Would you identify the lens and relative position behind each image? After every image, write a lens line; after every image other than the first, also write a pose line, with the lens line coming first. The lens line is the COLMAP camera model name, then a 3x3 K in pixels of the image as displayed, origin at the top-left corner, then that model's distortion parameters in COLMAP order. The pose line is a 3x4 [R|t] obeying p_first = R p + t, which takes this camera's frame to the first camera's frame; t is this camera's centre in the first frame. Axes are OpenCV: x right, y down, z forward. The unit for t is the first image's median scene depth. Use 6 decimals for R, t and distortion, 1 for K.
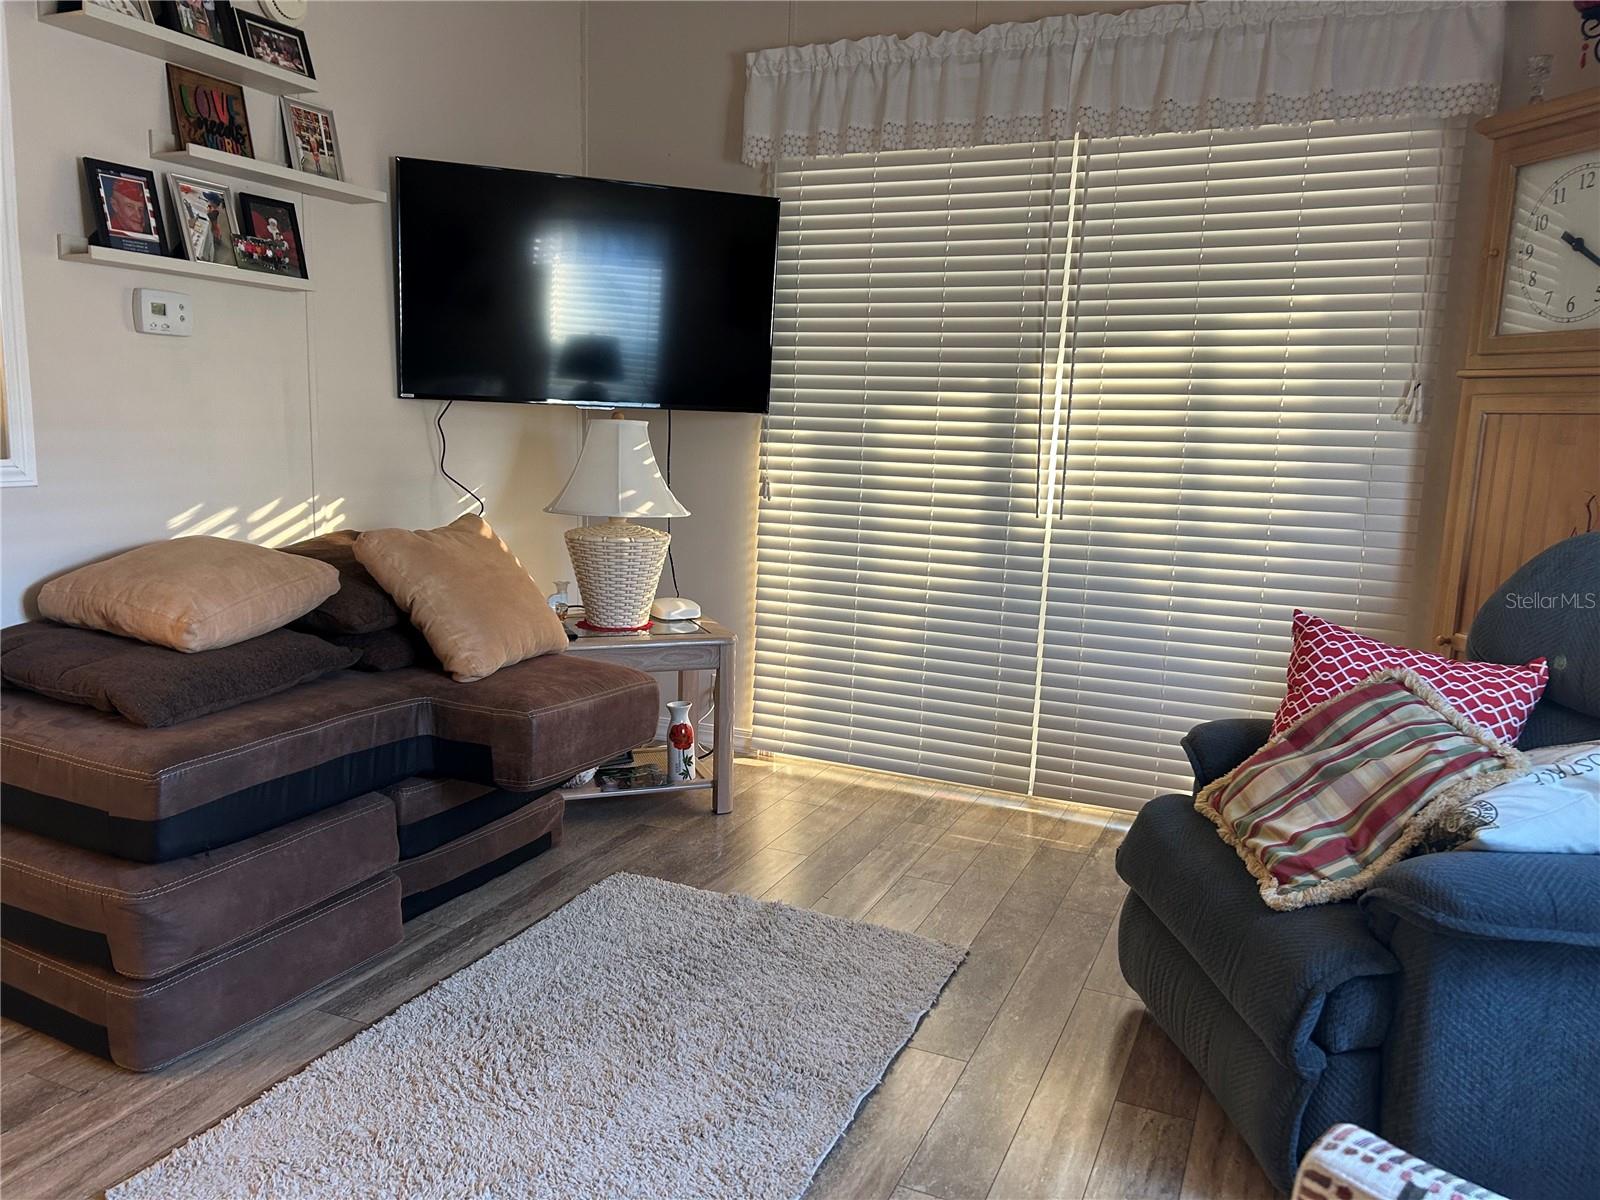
lens RADIAL K [[1195.2, 0, 798.0], [0, 1195.2, 607.5], [0, 0, 1]] dist [0.042968, -0.060438]
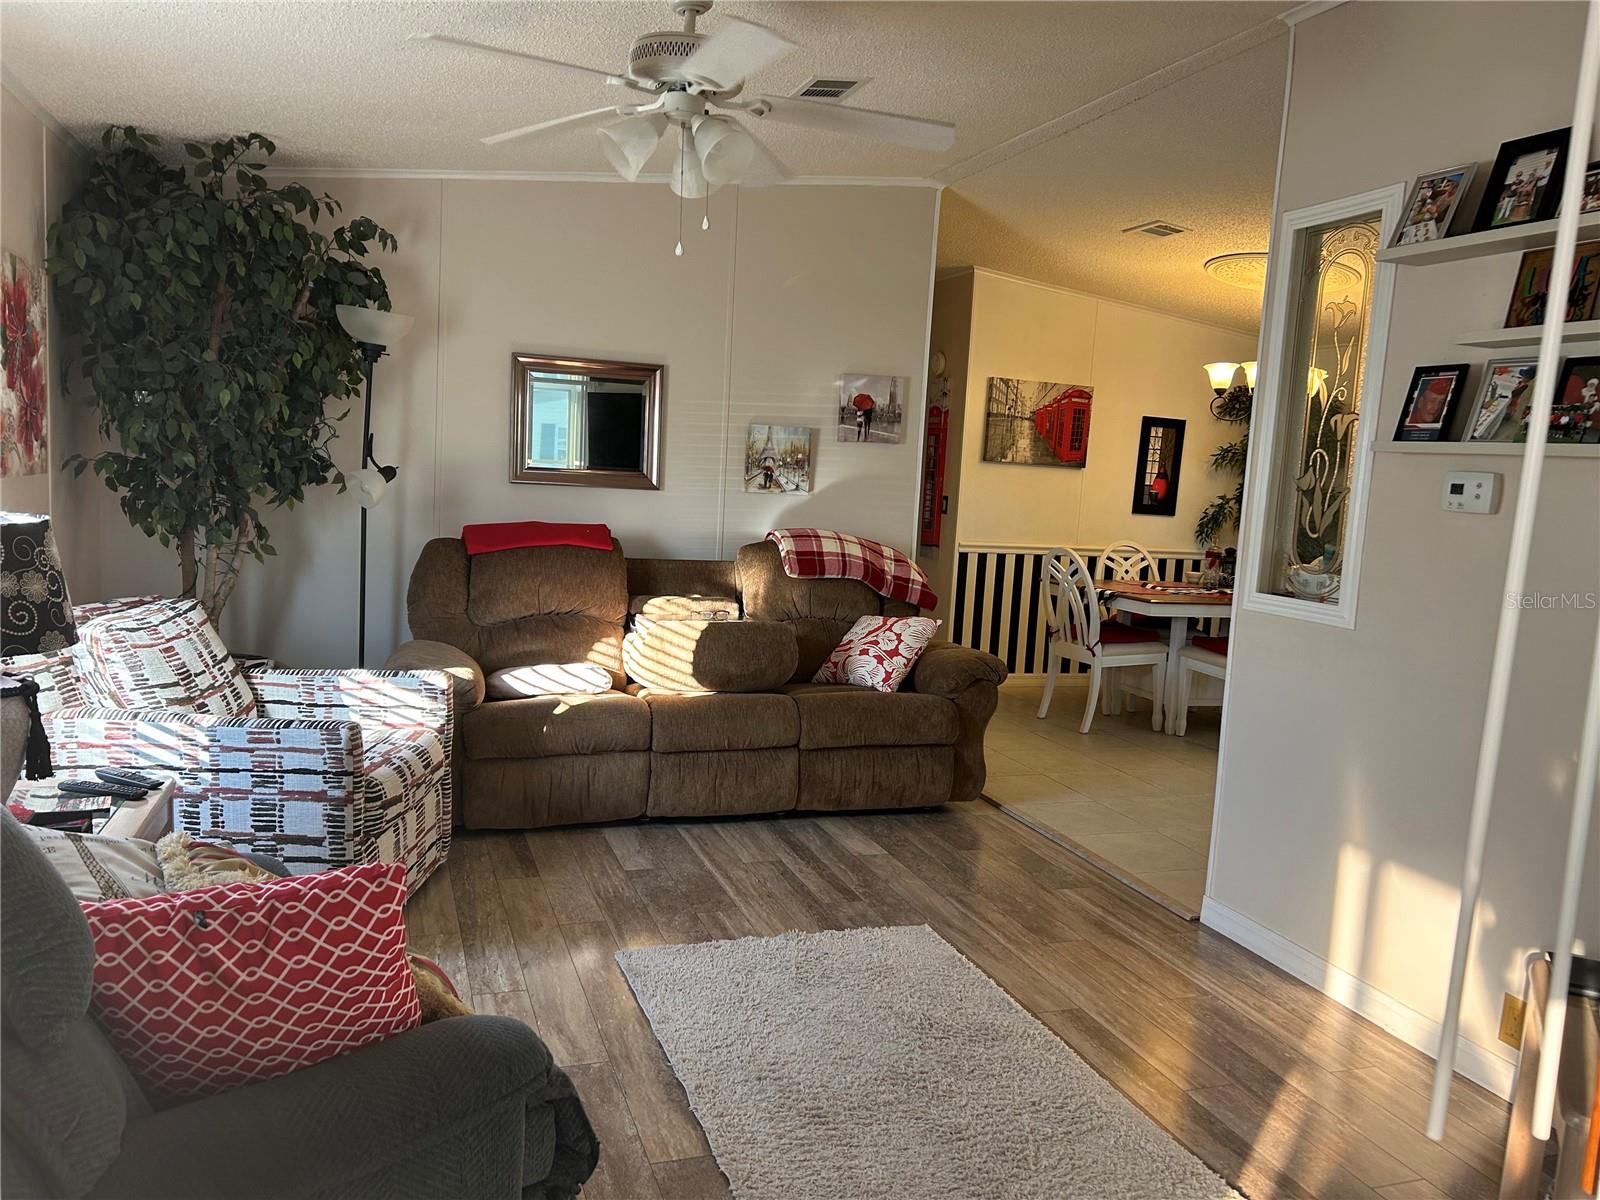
lens RADIAL K [[1195.2, 0, 773.5], [0, 1195.2, 616.5], [0, 0, 1]] dist [0.042968, -0.060438]
pose [[-0.730688, 0.015543, -0.682534, 0.657554], [-0.185076, 0.957795, 0.219945, -0.270368], [0.657147, 0.287032, -0.696973, 1.420135]]
